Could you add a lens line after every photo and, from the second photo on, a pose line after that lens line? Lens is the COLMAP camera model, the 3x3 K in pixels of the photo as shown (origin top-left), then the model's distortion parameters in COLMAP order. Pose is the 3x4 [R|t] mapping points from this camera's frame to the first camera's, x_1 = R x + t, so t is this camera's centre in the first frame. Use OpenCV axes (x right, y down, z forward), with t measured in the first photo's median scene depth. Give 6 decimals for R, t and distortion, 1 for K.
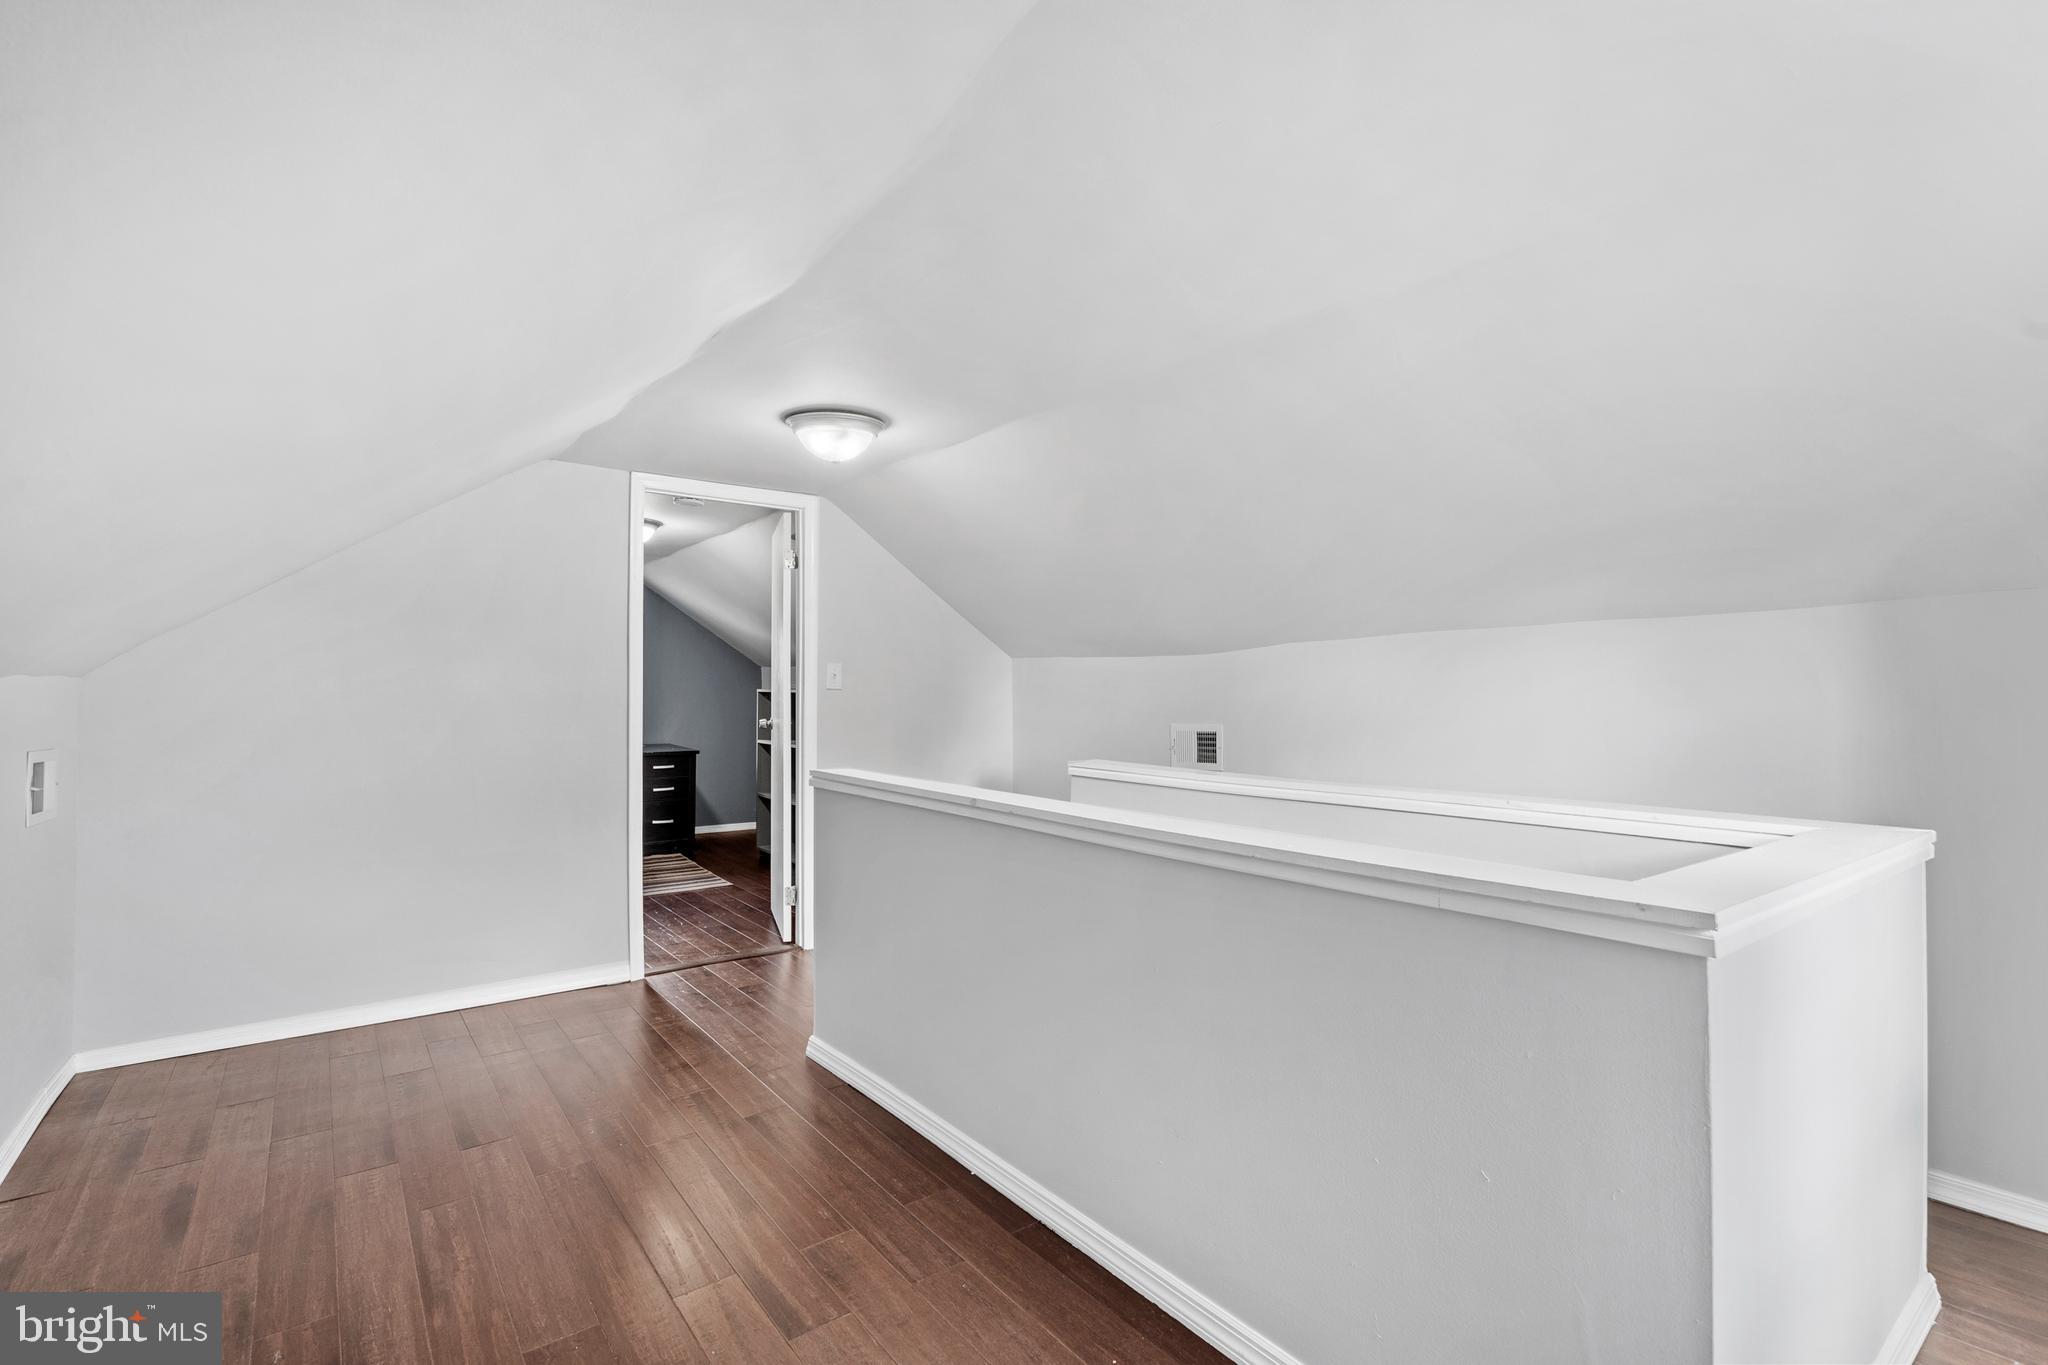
lens RADIAL K [[946.9, 0, 1029.3], [0, 946.9, 684.3], [0, 0, 1]] dist [-0.012806, 0.001424]
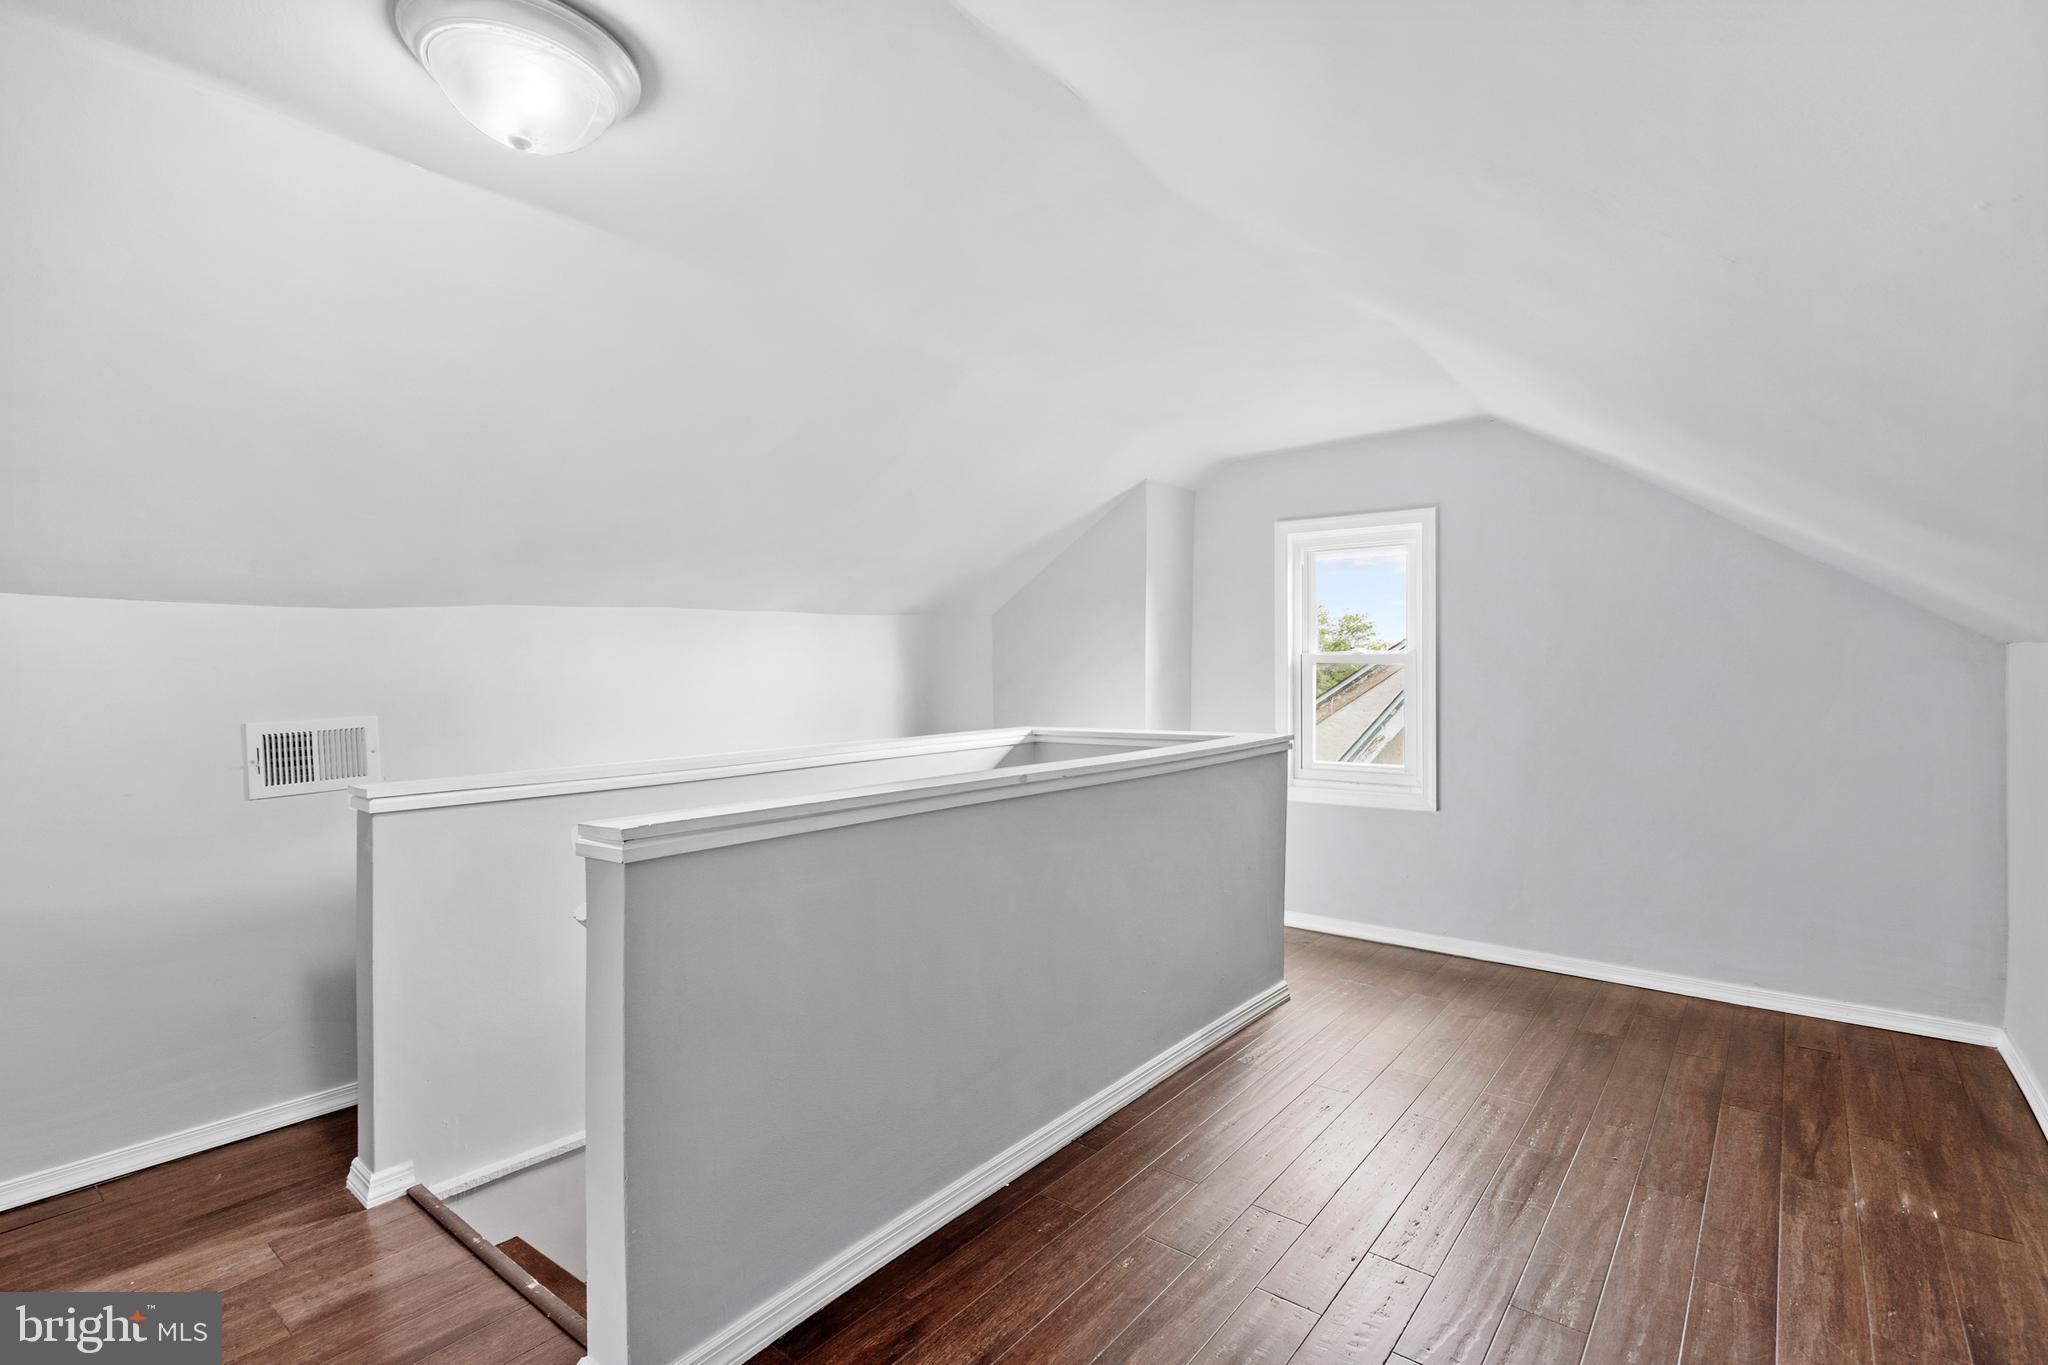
lens RADIAL K [[946.9, 0, 1029.5], [0, 946.9, 679.9], [0, 0, 1]] dist [-0.012806, 0.001424]
pose [[-0.249423, -0.003536, 0.968388, -0.964359], [-0.002637, 0.999992, 0.002972, 0.023823], [-0.968391, -0.001812, -0.249430, 1.221291]]
